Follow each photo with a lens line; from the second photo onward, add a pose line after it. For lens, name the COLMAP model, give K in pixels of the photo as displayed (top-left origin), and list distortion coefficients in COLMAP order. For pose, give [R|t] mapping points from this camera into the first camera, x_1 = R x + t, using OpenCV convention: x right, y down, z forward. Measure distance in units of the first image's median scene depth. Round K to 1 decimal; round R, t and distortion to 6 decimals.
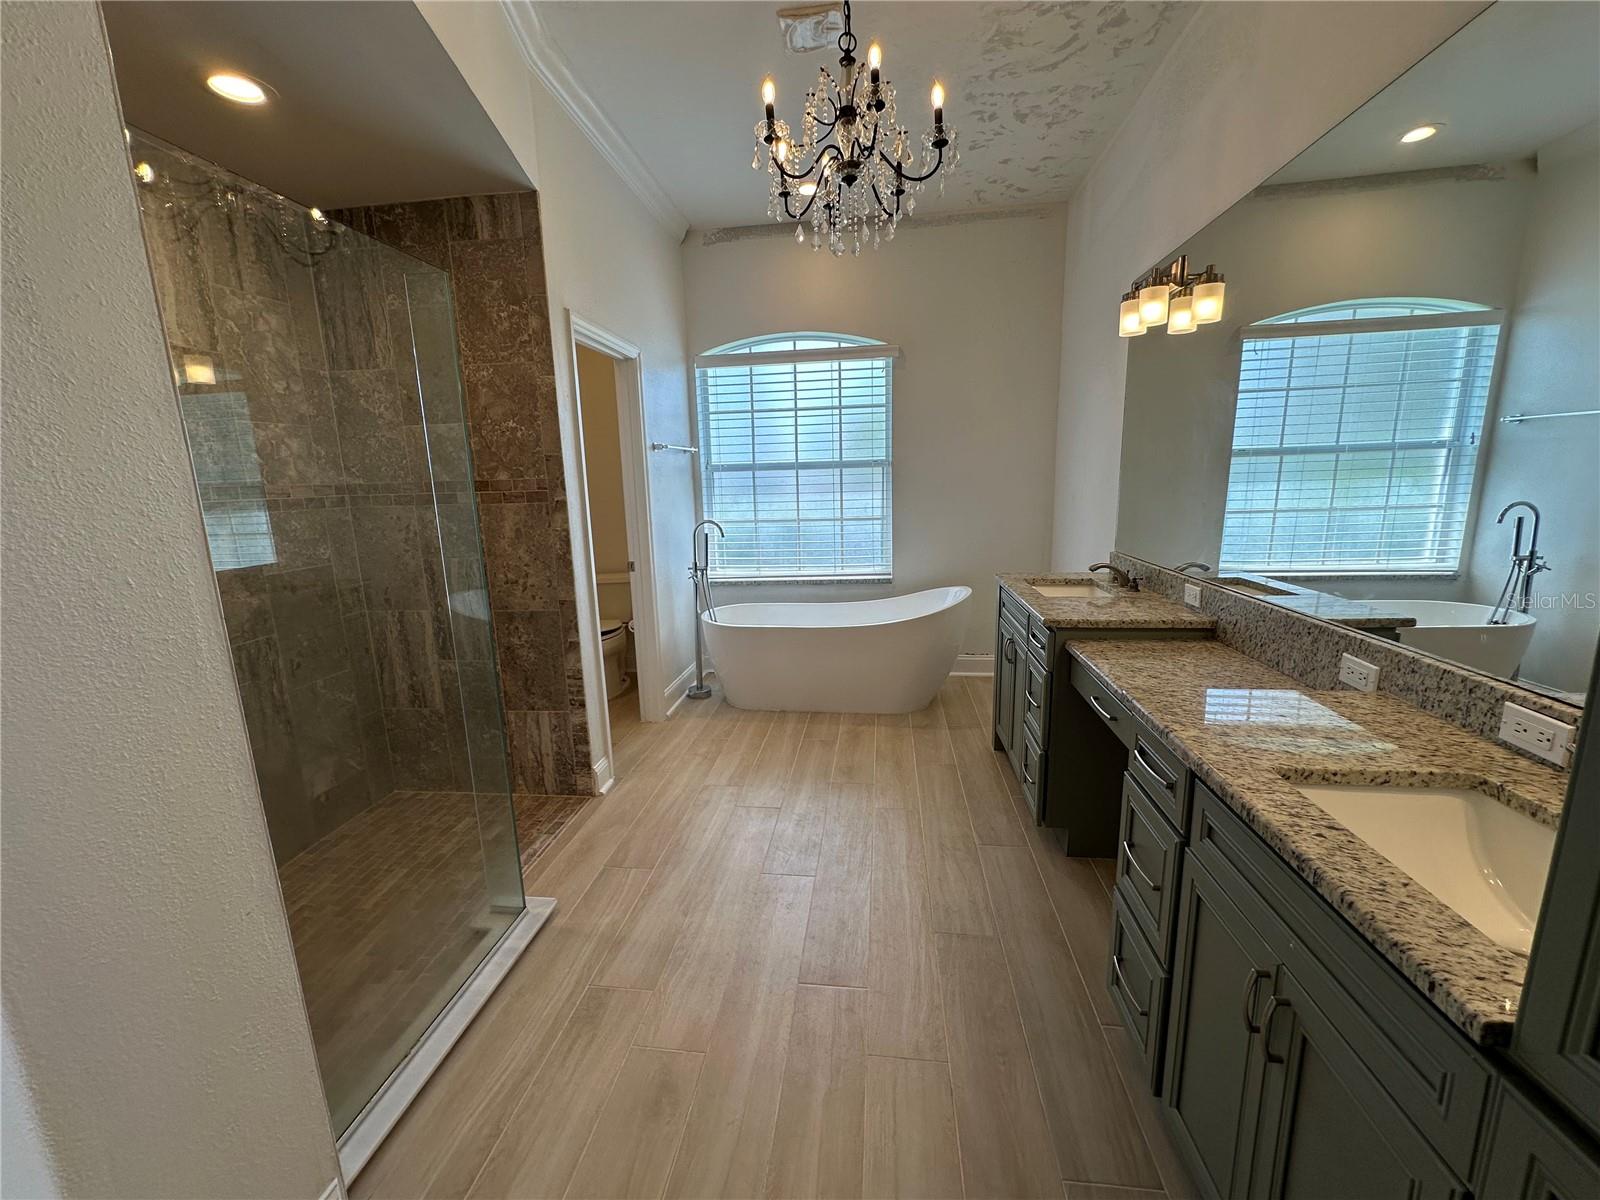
lens RADIAL K [[640.8, 0, 801.4], [0, 640.8, 601.1], [0, 0, 1]] dist [-0.004484, 0.000824]
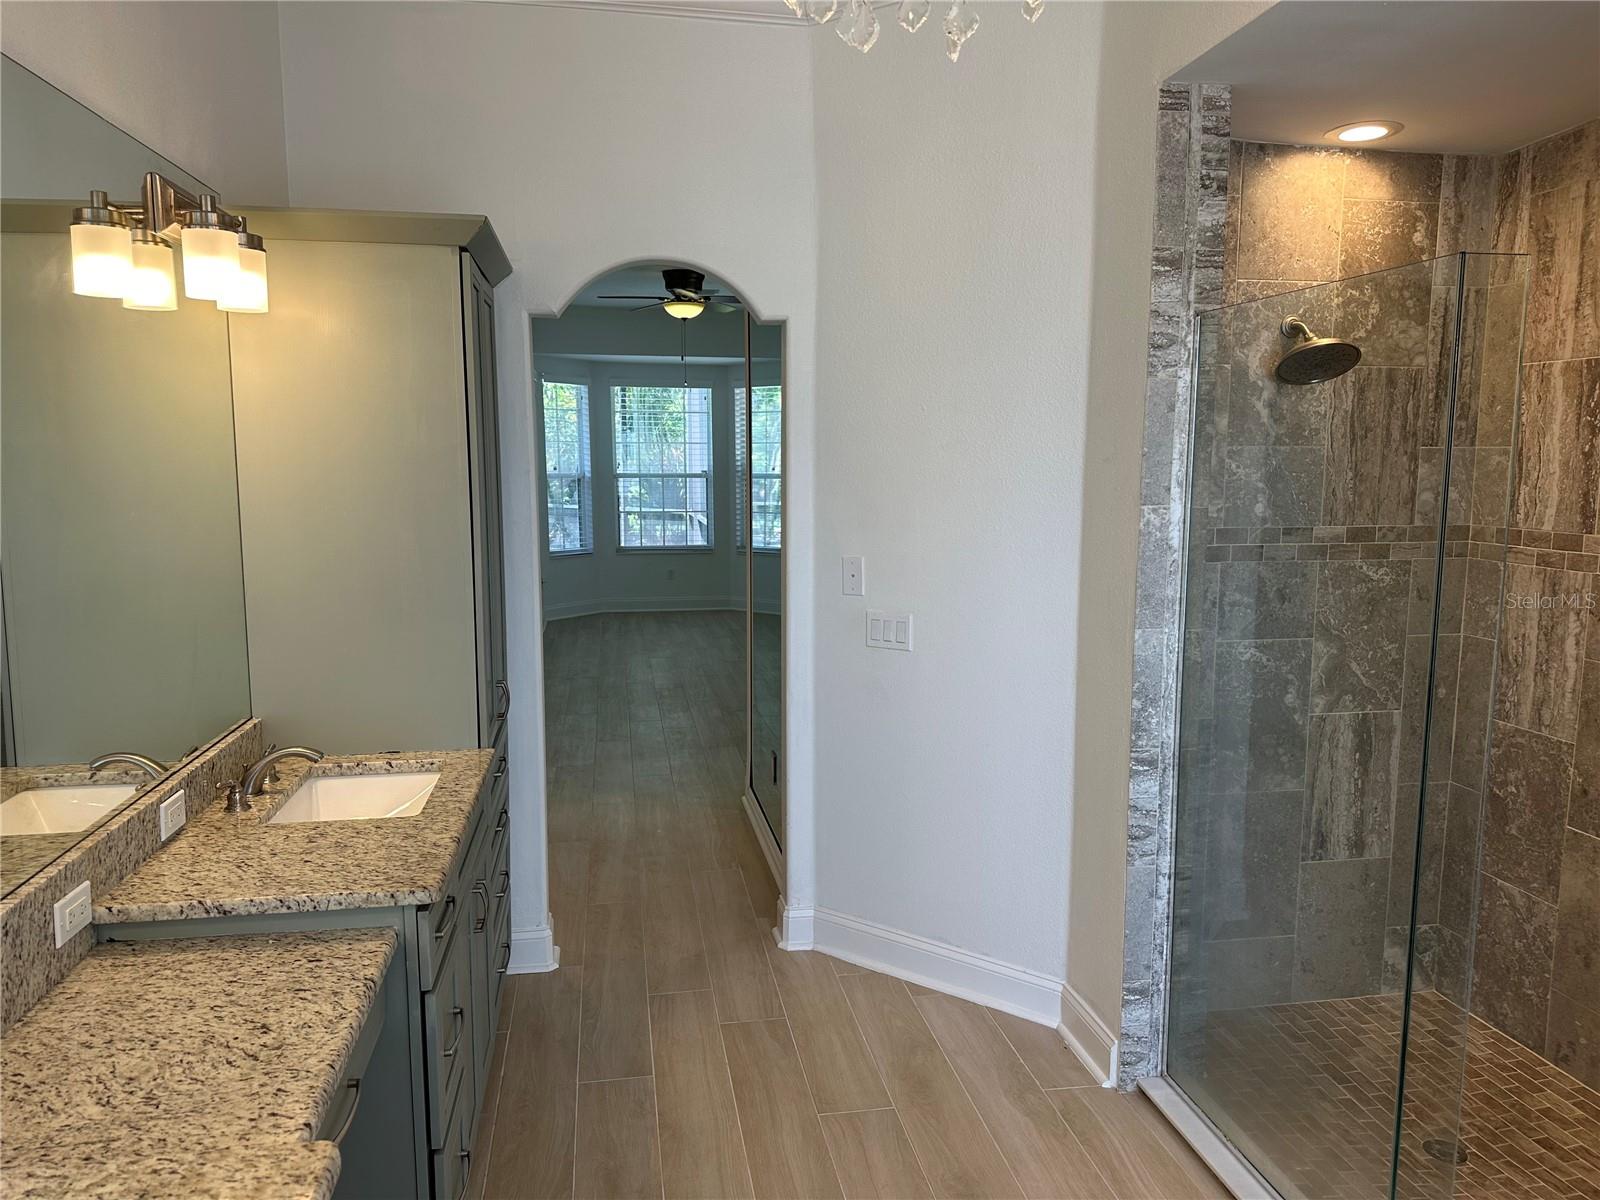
lens RADIAL K [[1126.1, 0, 809.2], [0, 1126.1, 603.2], [0, 0, 1]] dist [0.039407, -0.050407]
pose [[-0.954384, 0.063726, -0.291702, 0.257663], [-0.033656, 0.947772, 0.317169, -0.344215], [0.296679, 0.312519, -0.902393, 1.256790]]
